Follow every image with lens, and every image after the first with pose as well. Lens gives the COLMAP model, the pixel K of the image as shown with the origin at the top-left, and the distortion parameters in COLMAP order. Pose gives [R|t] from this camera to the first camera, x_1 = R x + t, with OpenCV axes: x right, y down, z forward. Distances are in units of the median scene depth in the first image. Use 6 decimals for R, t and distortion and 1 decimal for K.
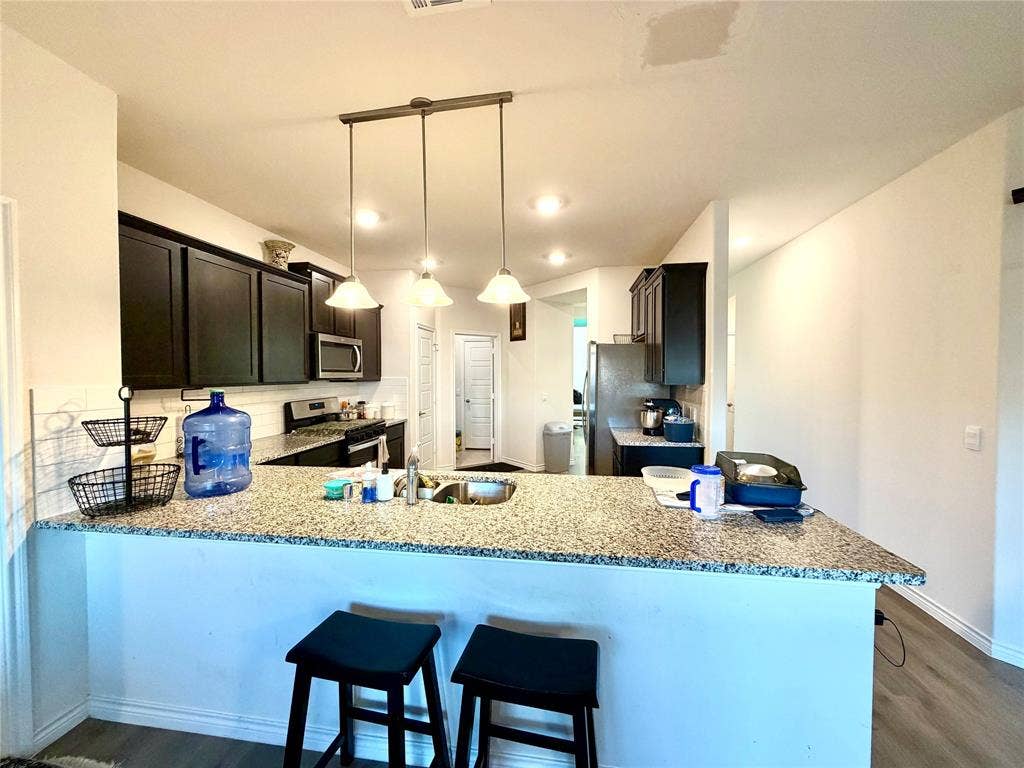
lens RADIAL K [[408.0, 0, 512.0], [0, 408.0, 384.0], [0, 0, 1]] dist [-0.000270, 0.000597]
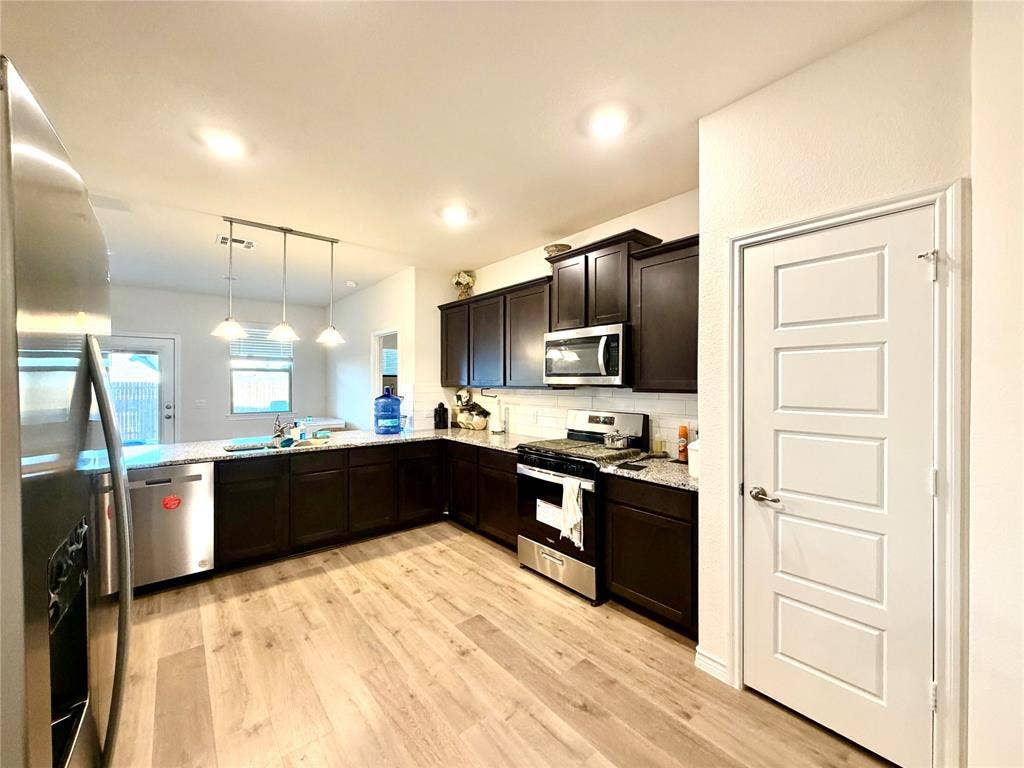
lens RADIAL K [[408.0, 0, 512.0], [0, 408.0, 384.0], [0, 0, 1]] dist [-0.000270, 0.000597]
pose [[-0.657690, -0.000077, -0.753289, 0.214160], [-0.024811, 0.999460, 0.021560, -0.027106], [0.752880, 0.032869, -0.657336, 1.345029]]
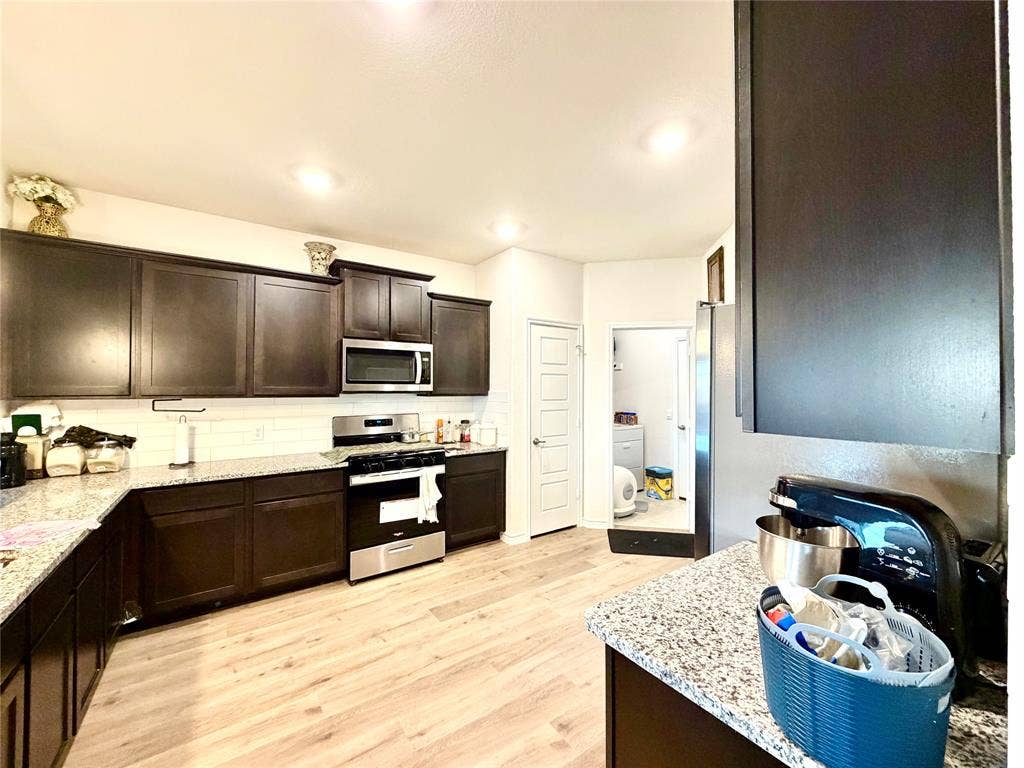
lens RADIAL K [[408.0, 0, 512.0], [0, 408.0, 384.0], [0, 0, 1]] dist [-0.000270, 0.000597]
pose [[0.694573, -0.006742, -0.719391, 0.340559], [-0.020401, 0.999369, -0.029064, -0.009472], [0.719133, 0.034863, 0.693997, 0.579696]]
